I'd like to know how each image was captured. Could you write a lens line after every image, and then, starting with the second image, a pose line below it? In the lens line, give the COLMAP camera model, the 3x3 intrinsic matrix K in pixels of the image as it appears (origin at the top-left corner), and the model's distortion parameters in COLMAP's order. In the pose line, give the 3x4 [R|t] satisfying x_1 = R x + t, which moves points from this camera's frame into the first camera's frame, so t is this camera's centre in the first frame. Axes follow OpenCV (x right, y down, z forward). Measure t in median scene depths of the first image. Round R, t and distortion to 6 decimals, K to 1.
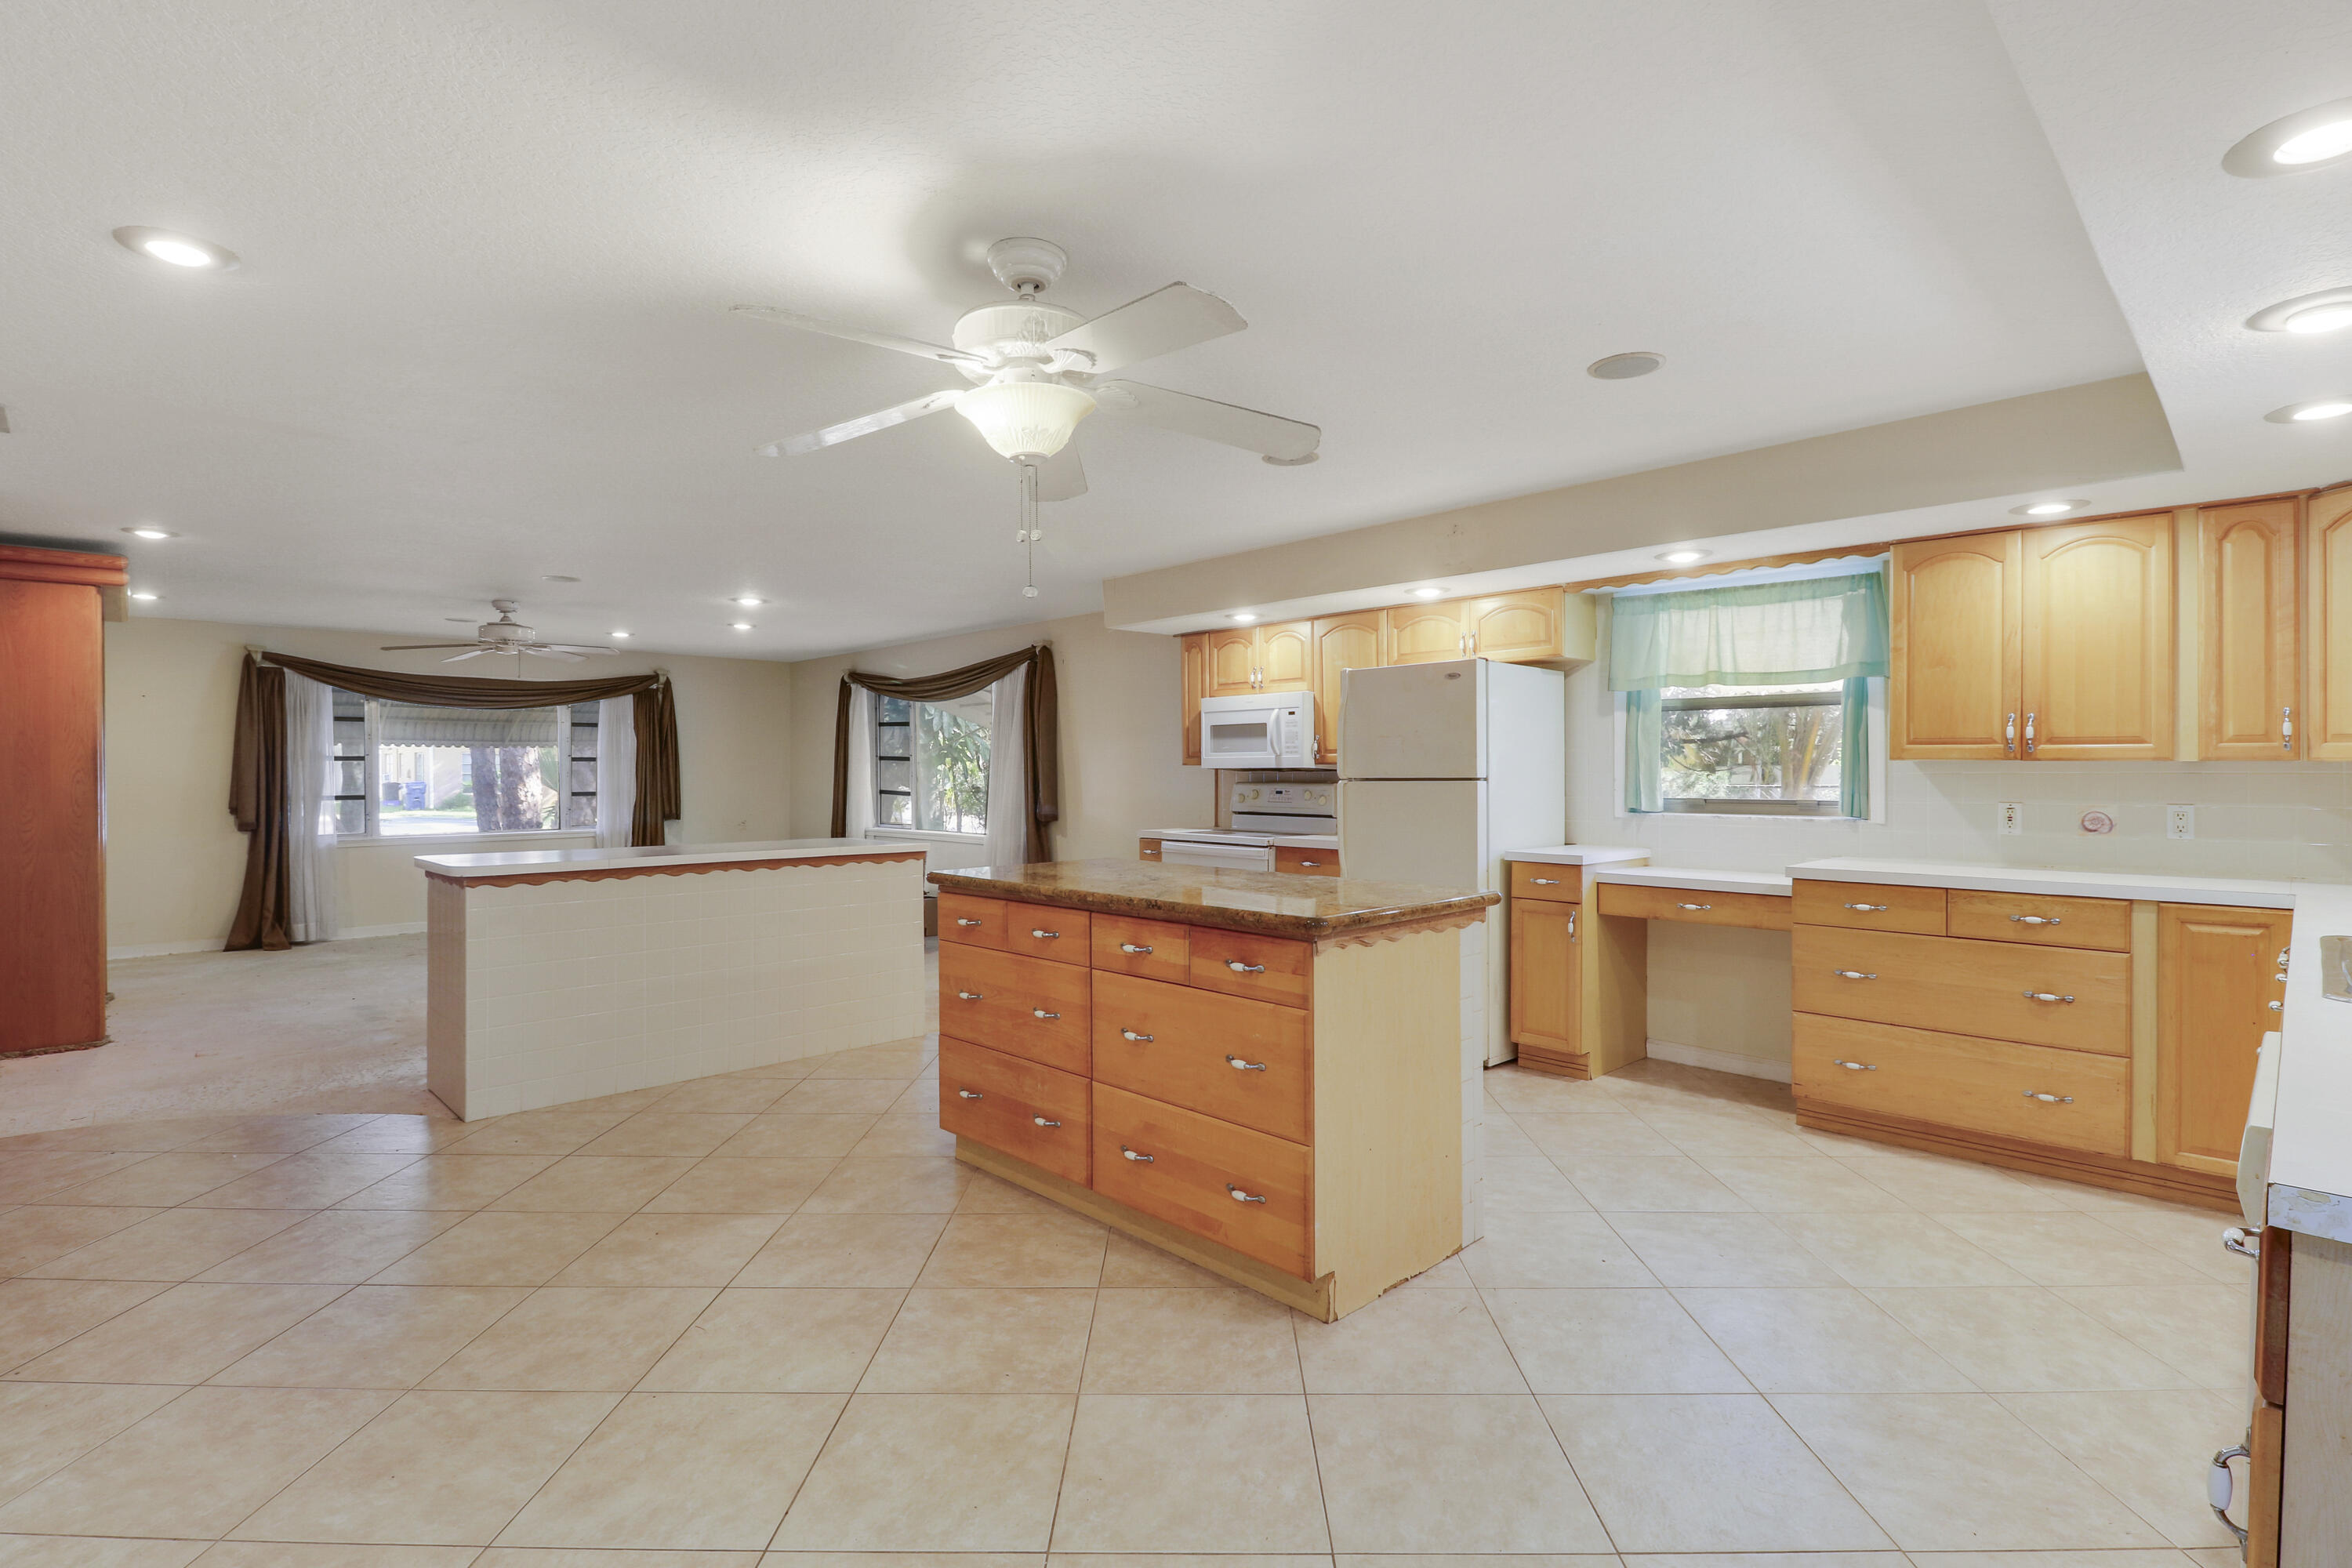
lens RADIAL K [[1114.0, 0, 1157.1], [0, 1114.0, 773.7], [0, 0, 1]] dist [0.012637, 0.000305]
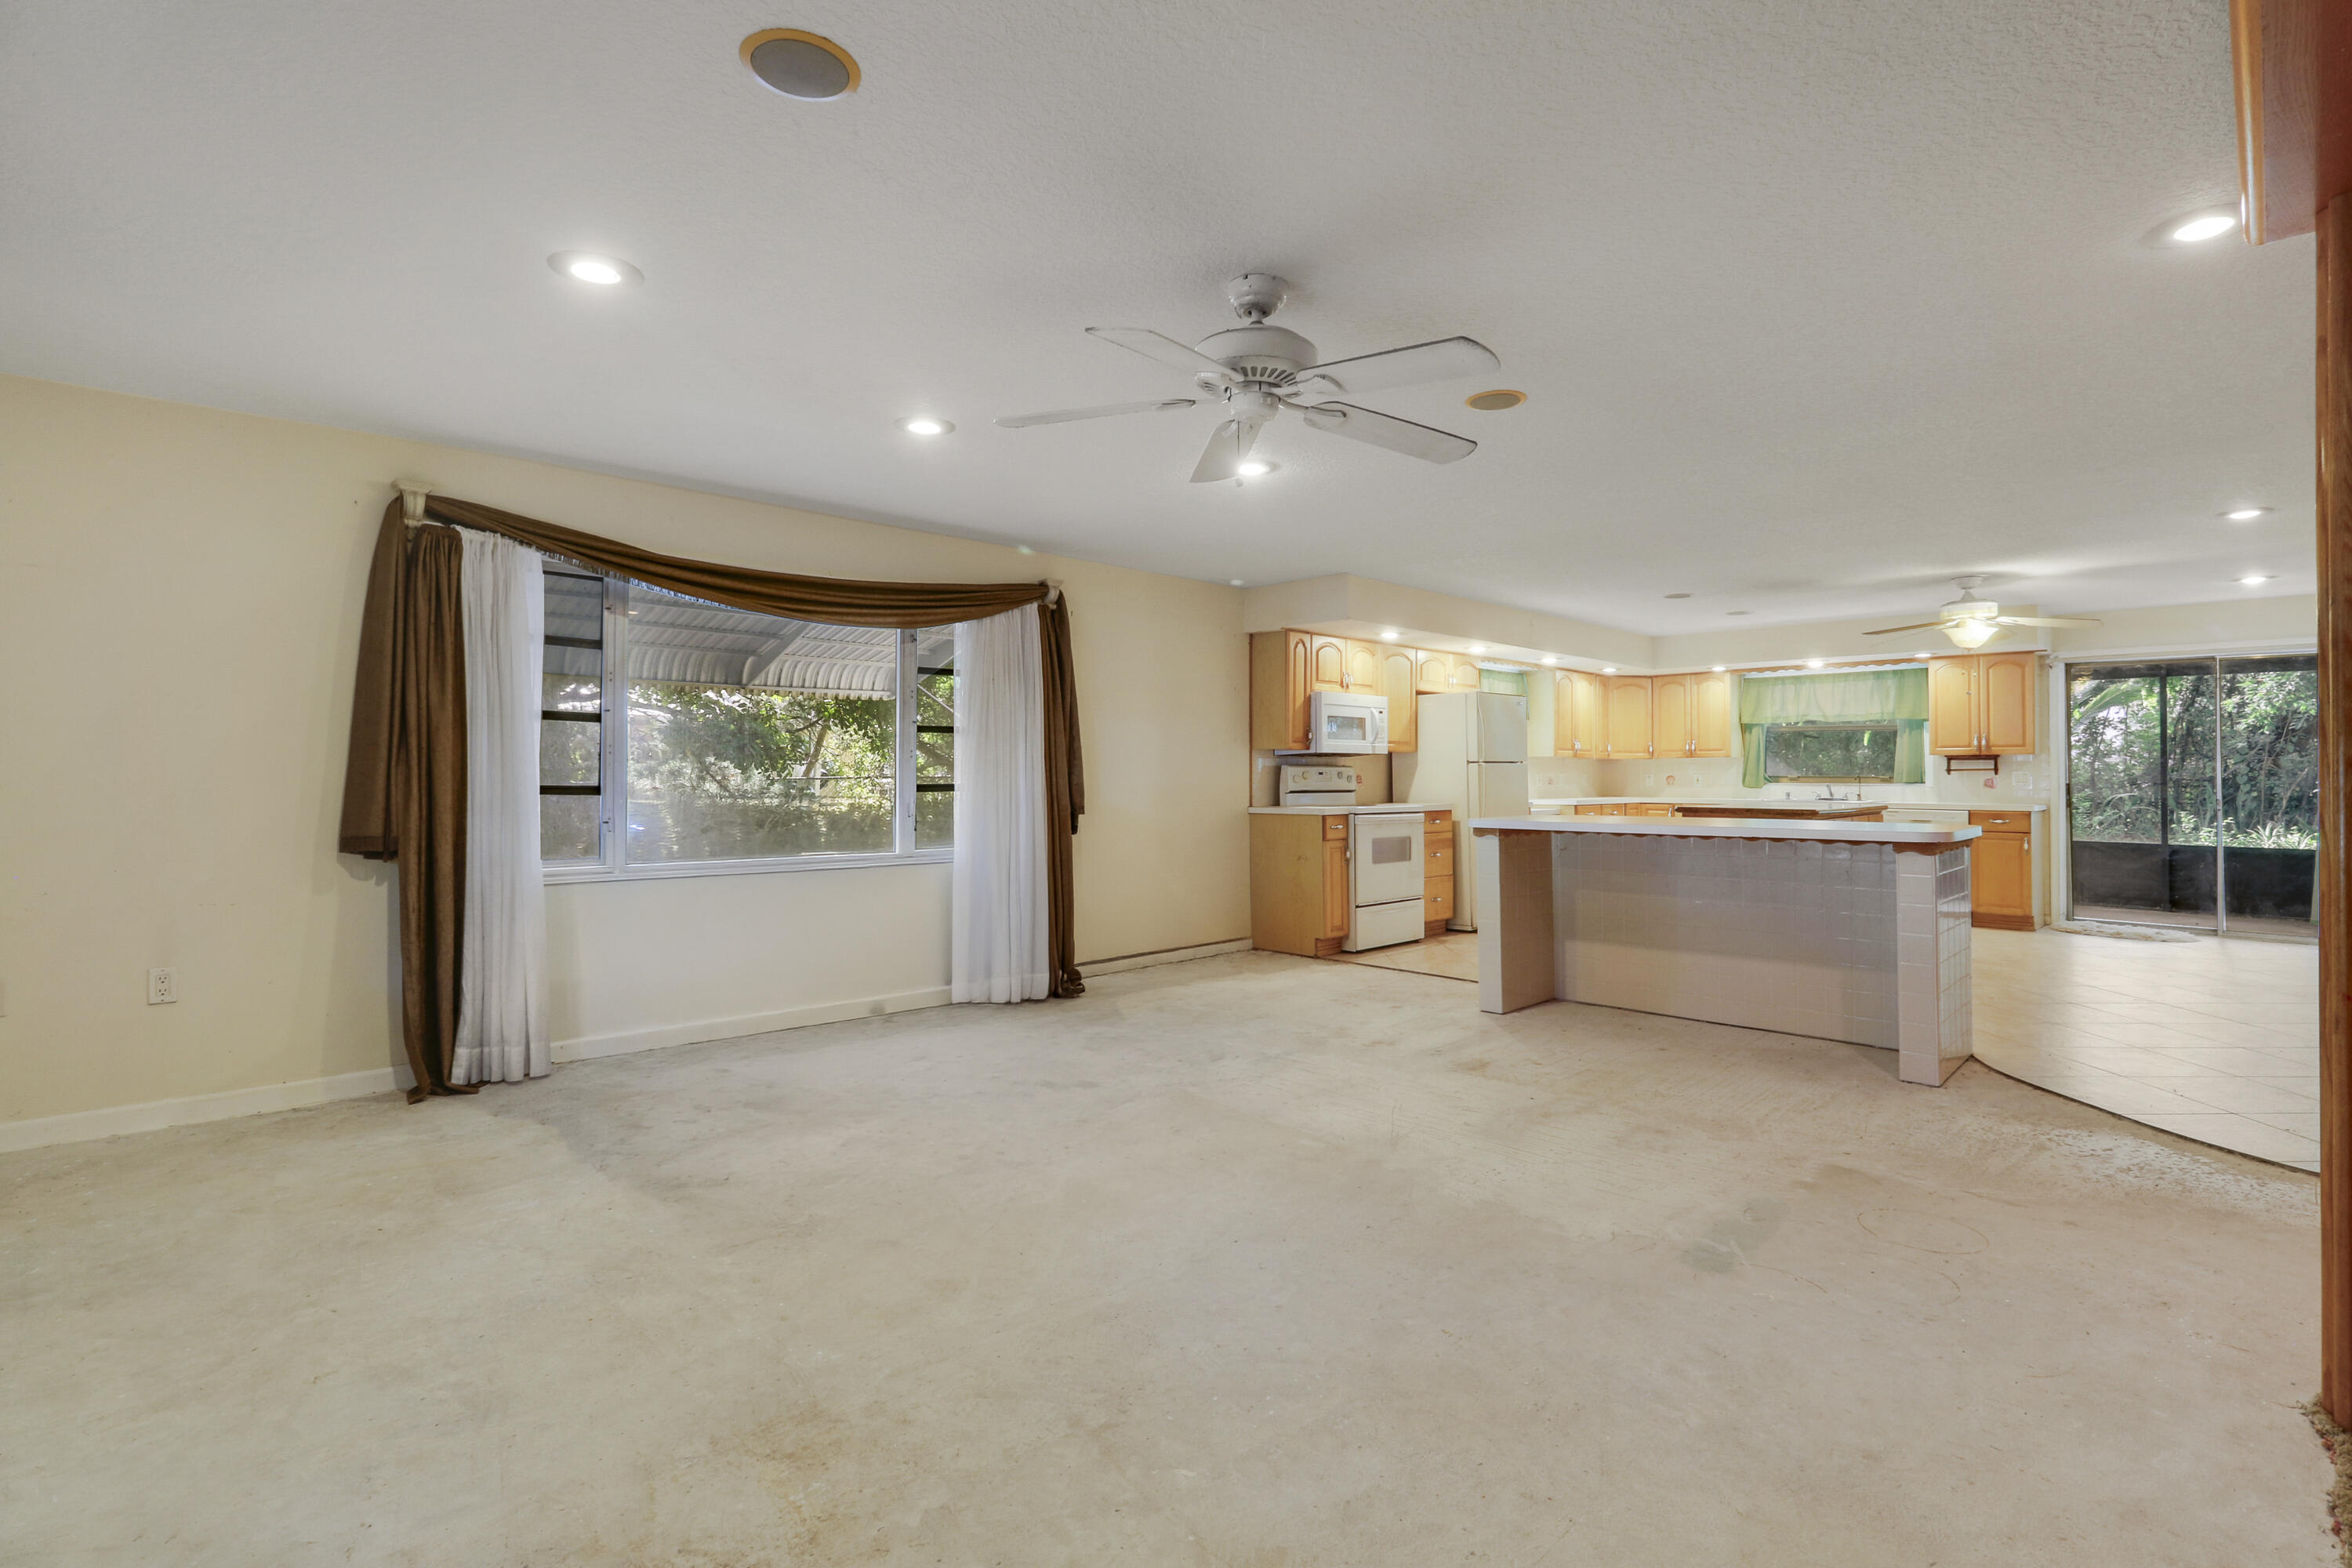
lens RADIAL K [[1114.0, 0, 1169.7], [0, 1114.0, 792.1], [0, 0, 1]] dist [0.012637, 0.000305]
pose [[-0.003113, -0.017392, 0.999844, -0.836992], [-0.000044, 0.999849, 0.017392, 0.012459], [-0.999995, 0.000010, -0.003113, 0.901723]]
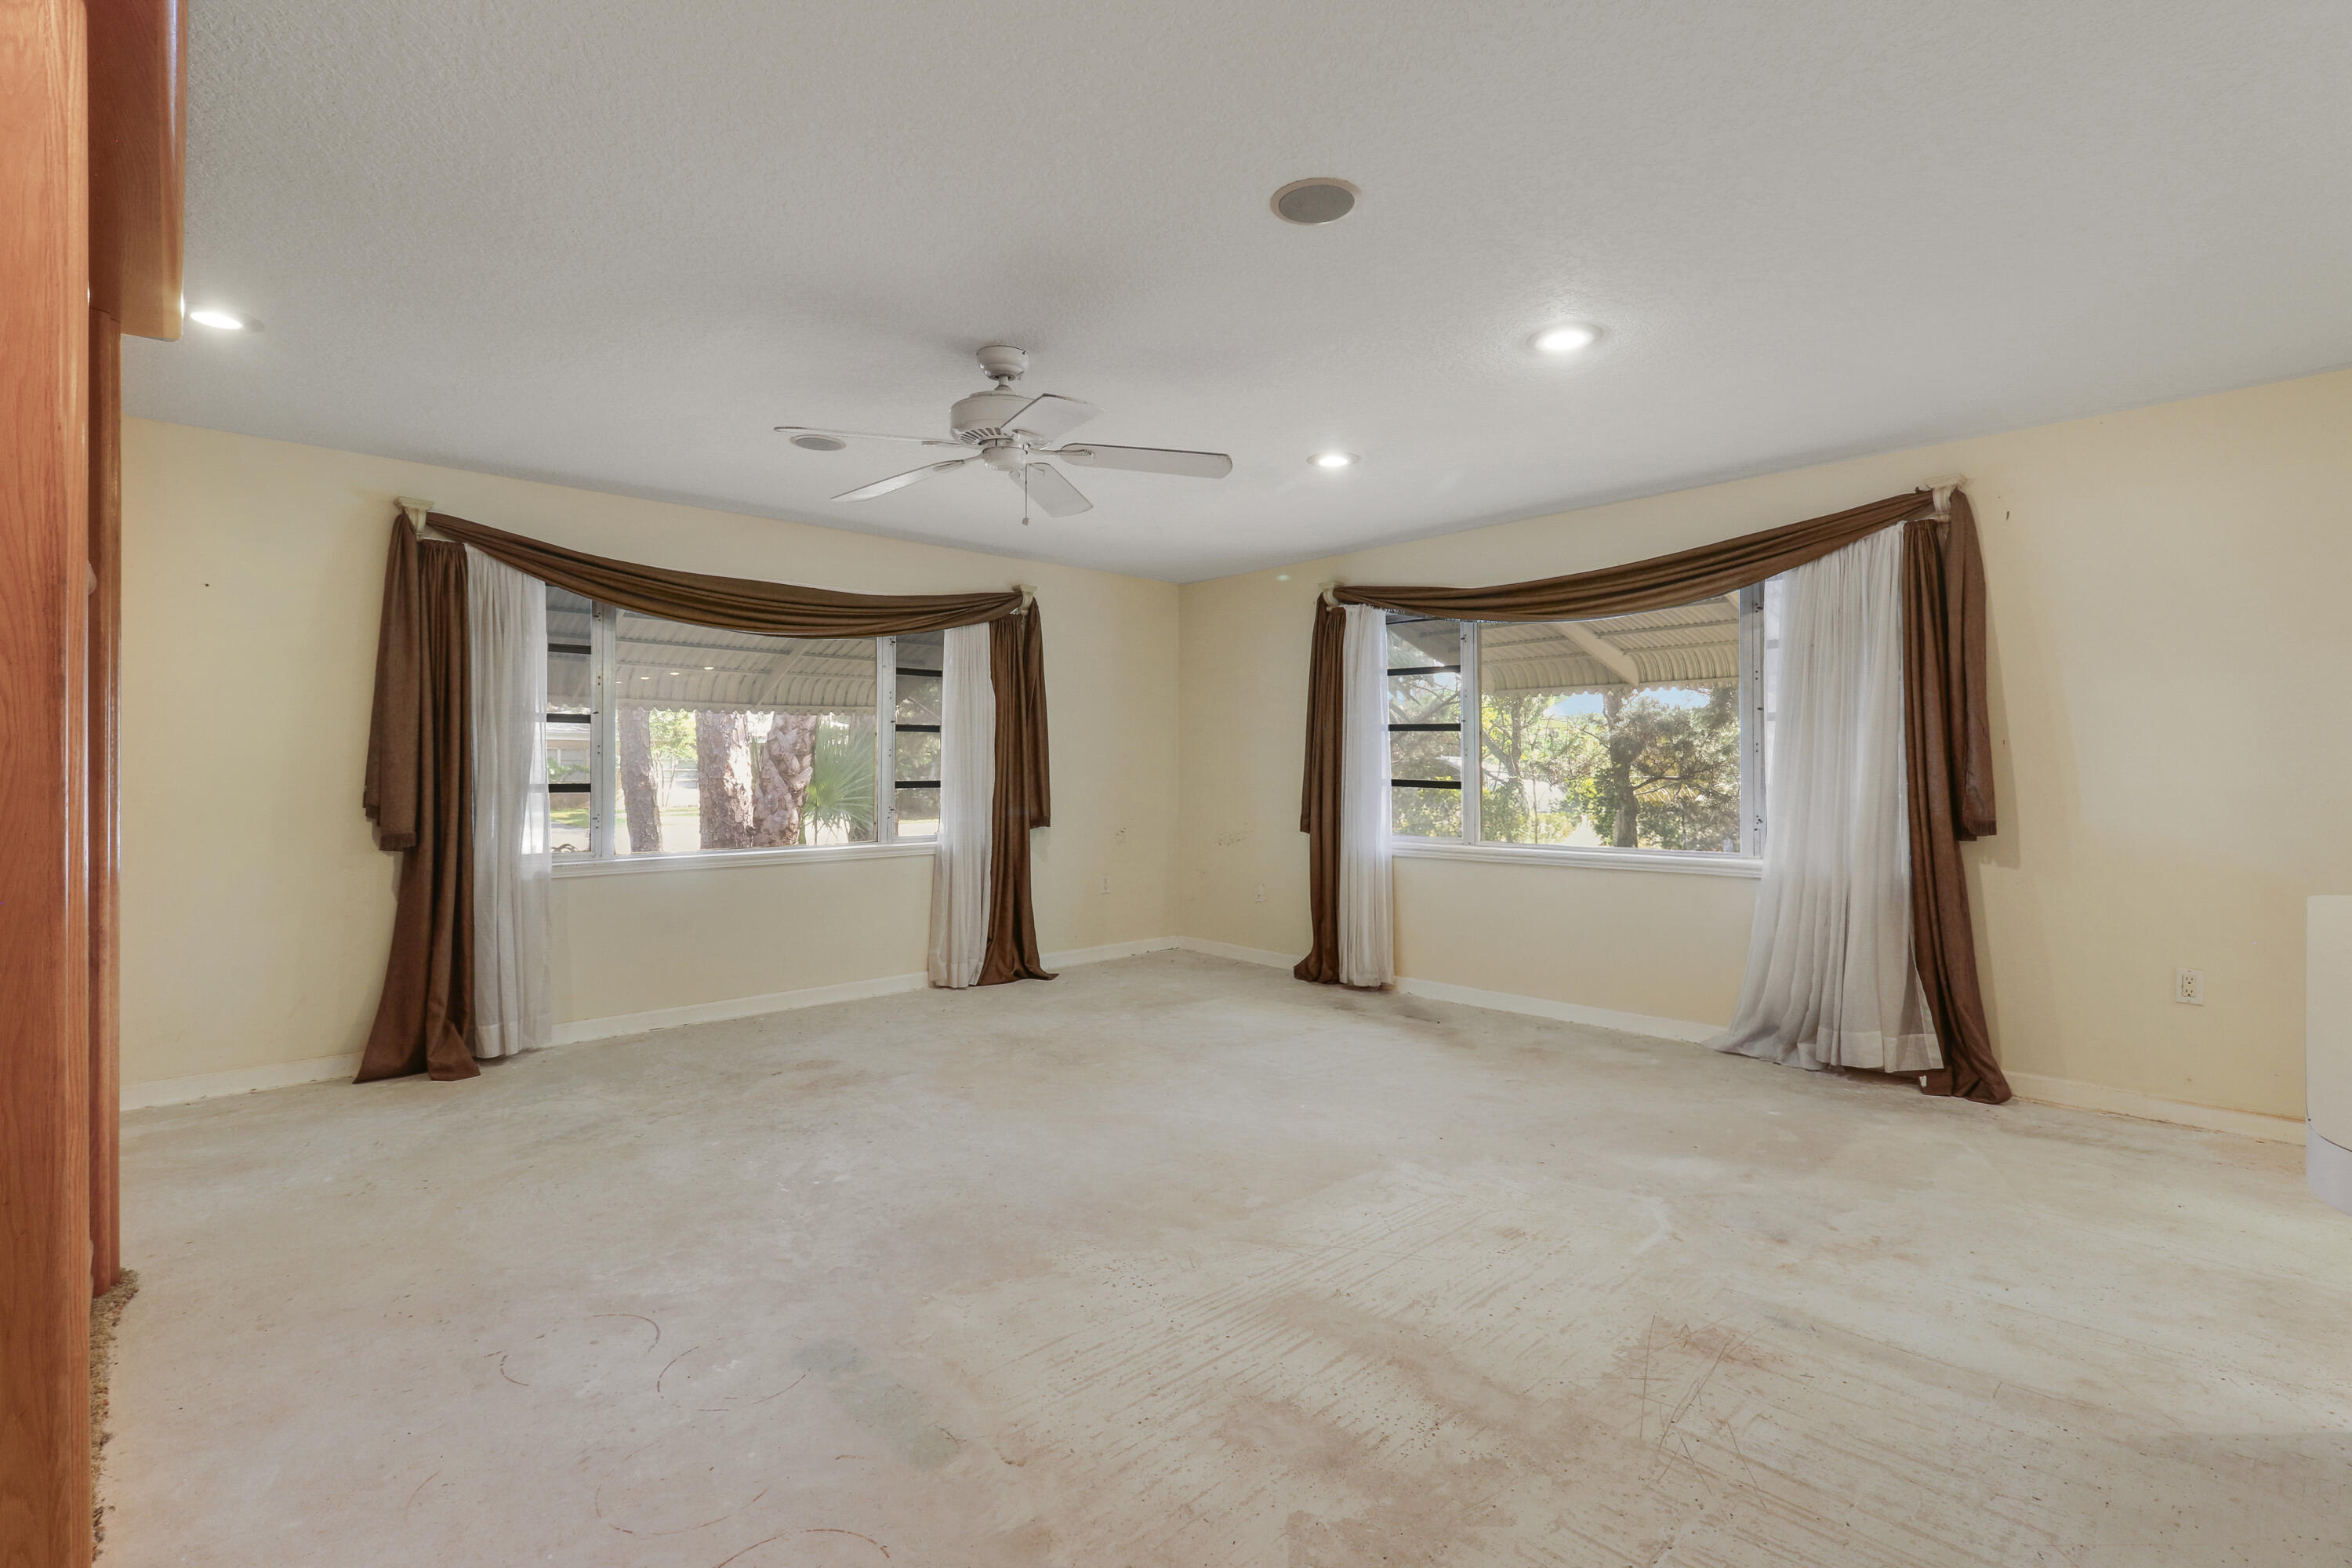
lens RADIAL K [[1114.0, 0, 1187.5], [0, 1114.0, 770.6], [0, 0, 1]] dist [0.012637, 0.000305]
pose [[0.999617, -0.000472, -0.027682, -0.416918], [0.000347, 0.999990, -0.004506, 0.015801], [0.027684, 0.004494, 0.999607, 0.474594]]
